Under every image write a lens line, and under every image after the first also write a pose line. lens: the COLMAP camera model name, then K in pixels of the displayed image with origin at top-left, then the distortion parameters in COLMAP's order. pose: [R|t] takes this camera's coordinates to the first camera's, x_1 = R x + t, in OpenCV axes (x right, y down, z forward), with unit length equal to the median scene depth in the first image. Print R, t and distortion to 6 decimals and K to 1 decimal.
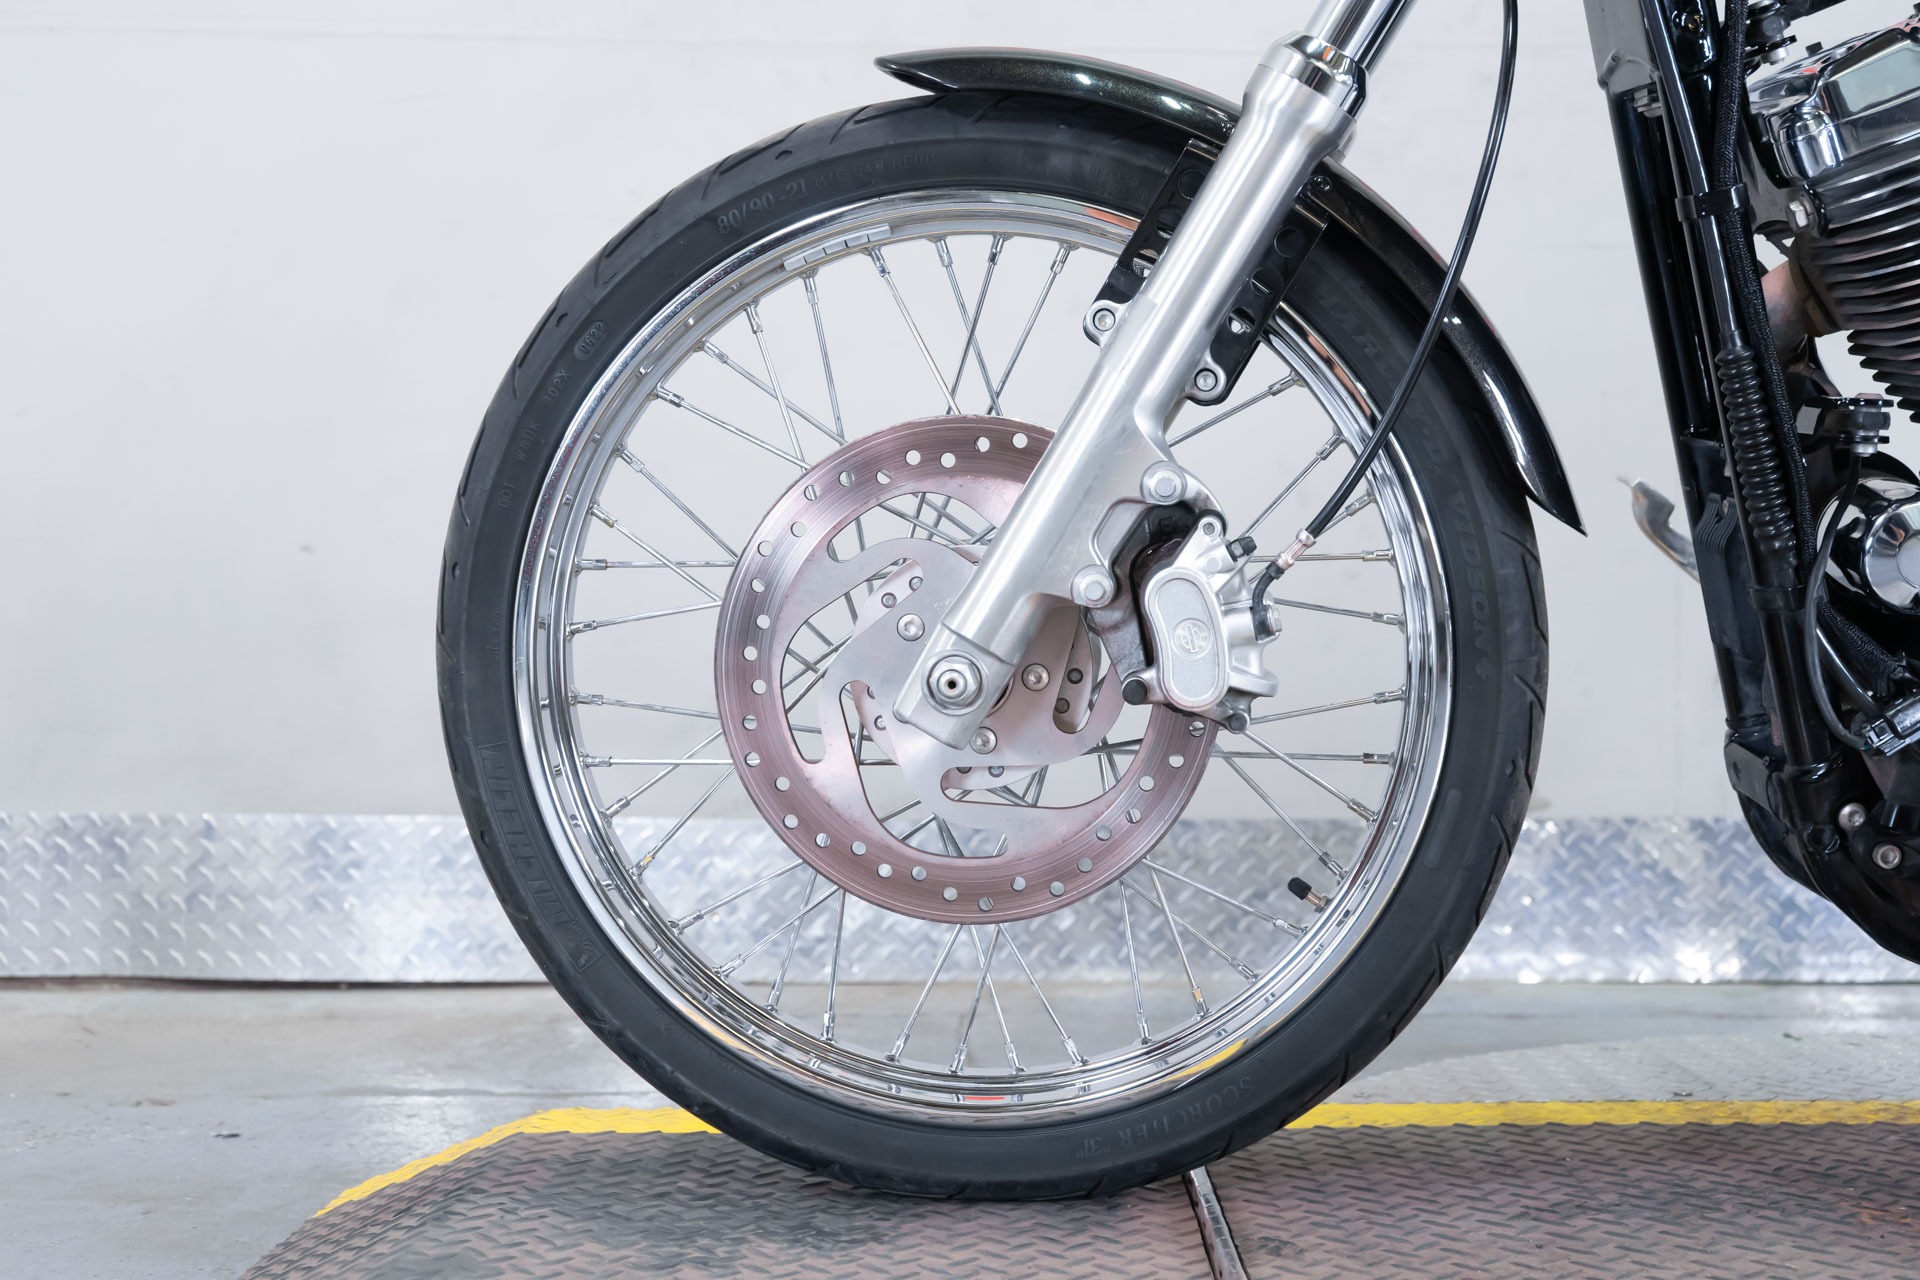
lens RADIAL K [[2429.7, 0, 943.7], [0, 2429.7, 585.0], [0, 0, 1]] dist [0.028774, 0.000000]
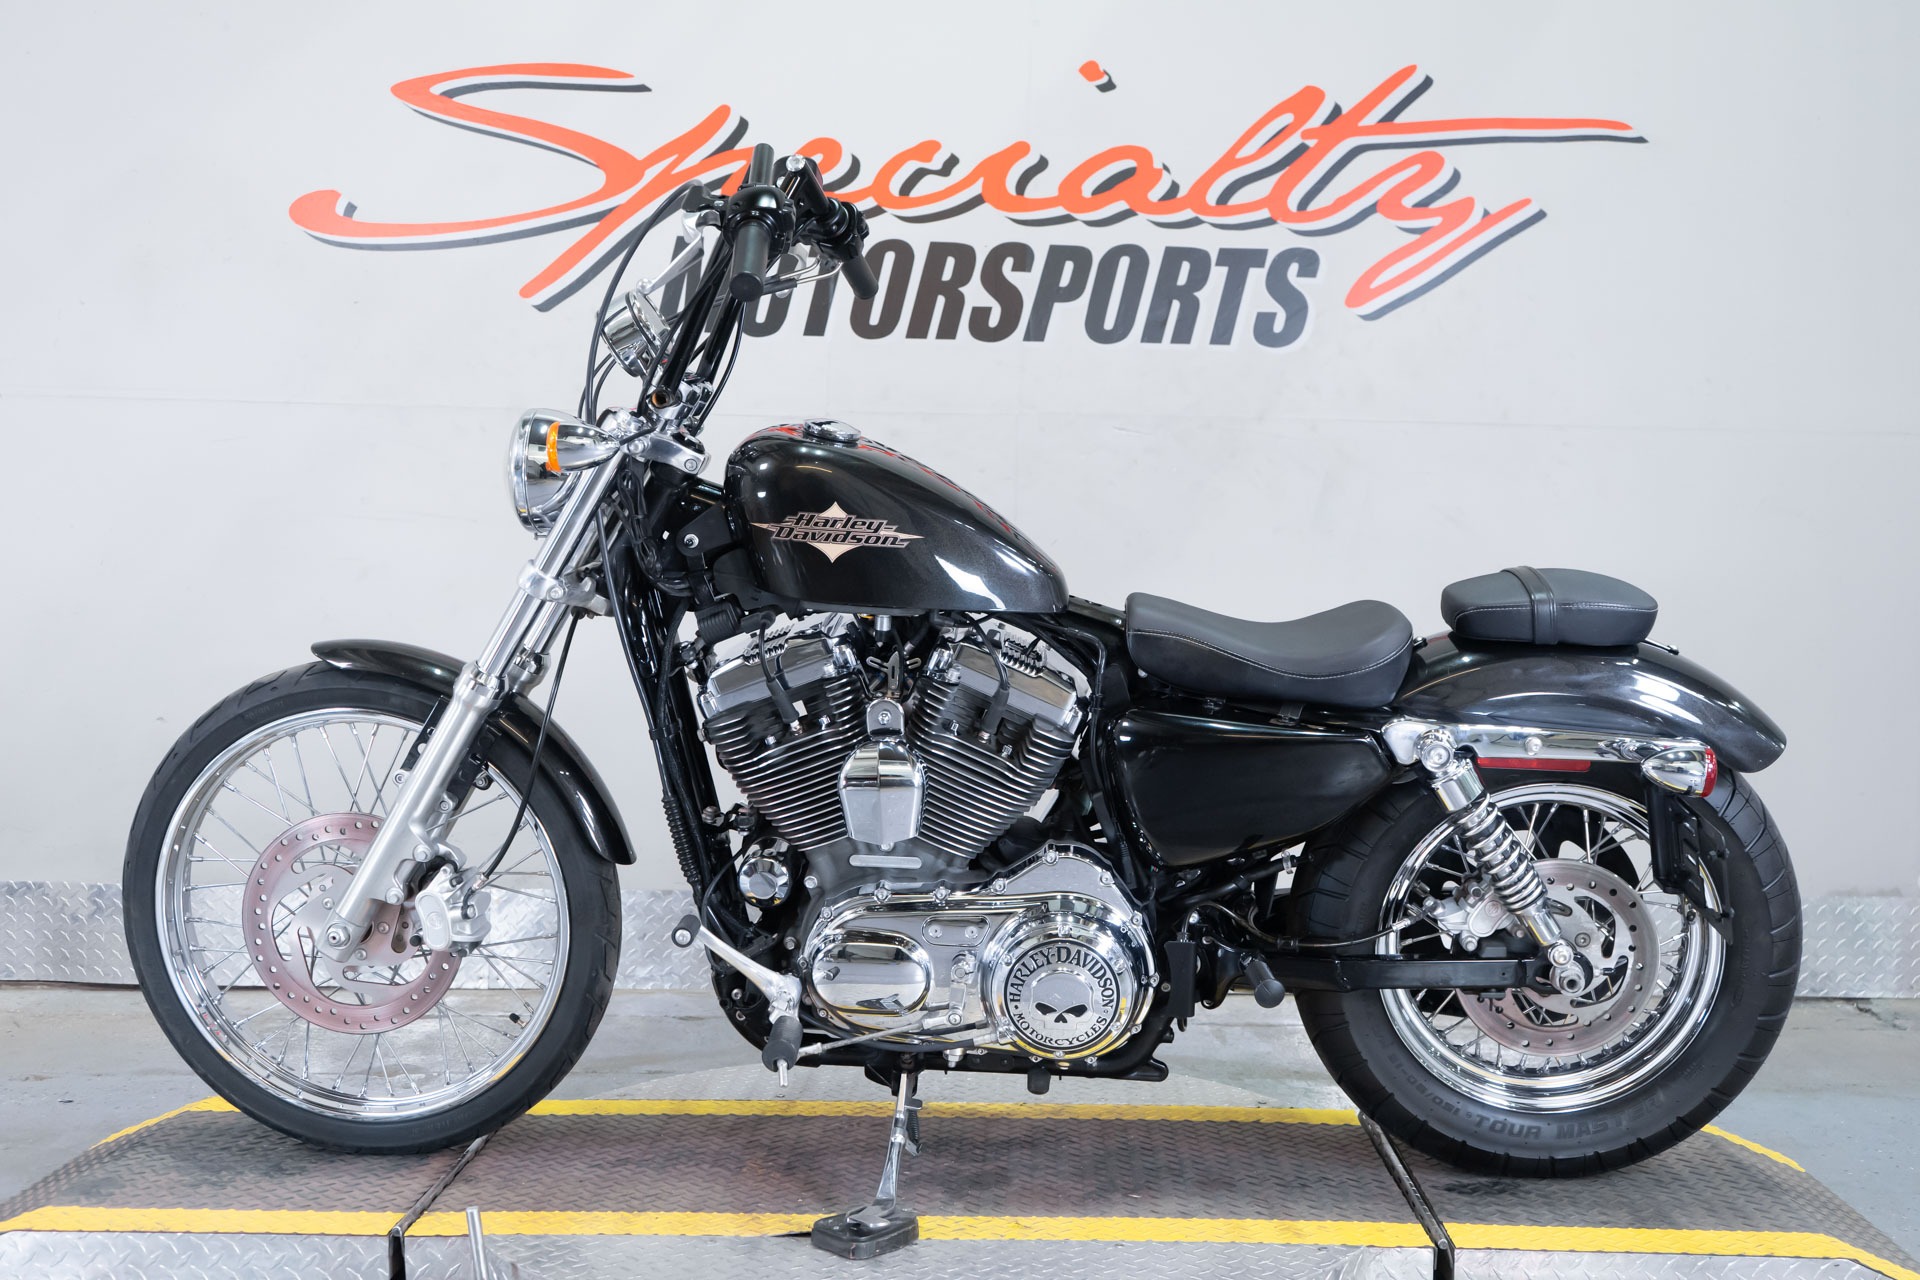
lens RADIAL K [[2239.0, 0, 952.9], [0, 2239.0, 628.6], [0, 0, 1]] dist [0.044742, 0.000000]
pose [[0.999944, 0.010224, 0.002884, 0.562858], [-0.010384, 0.998003, 0.062315, -0.376817], [-0.002242, -0.062342, 0.998052, -1.062601]]
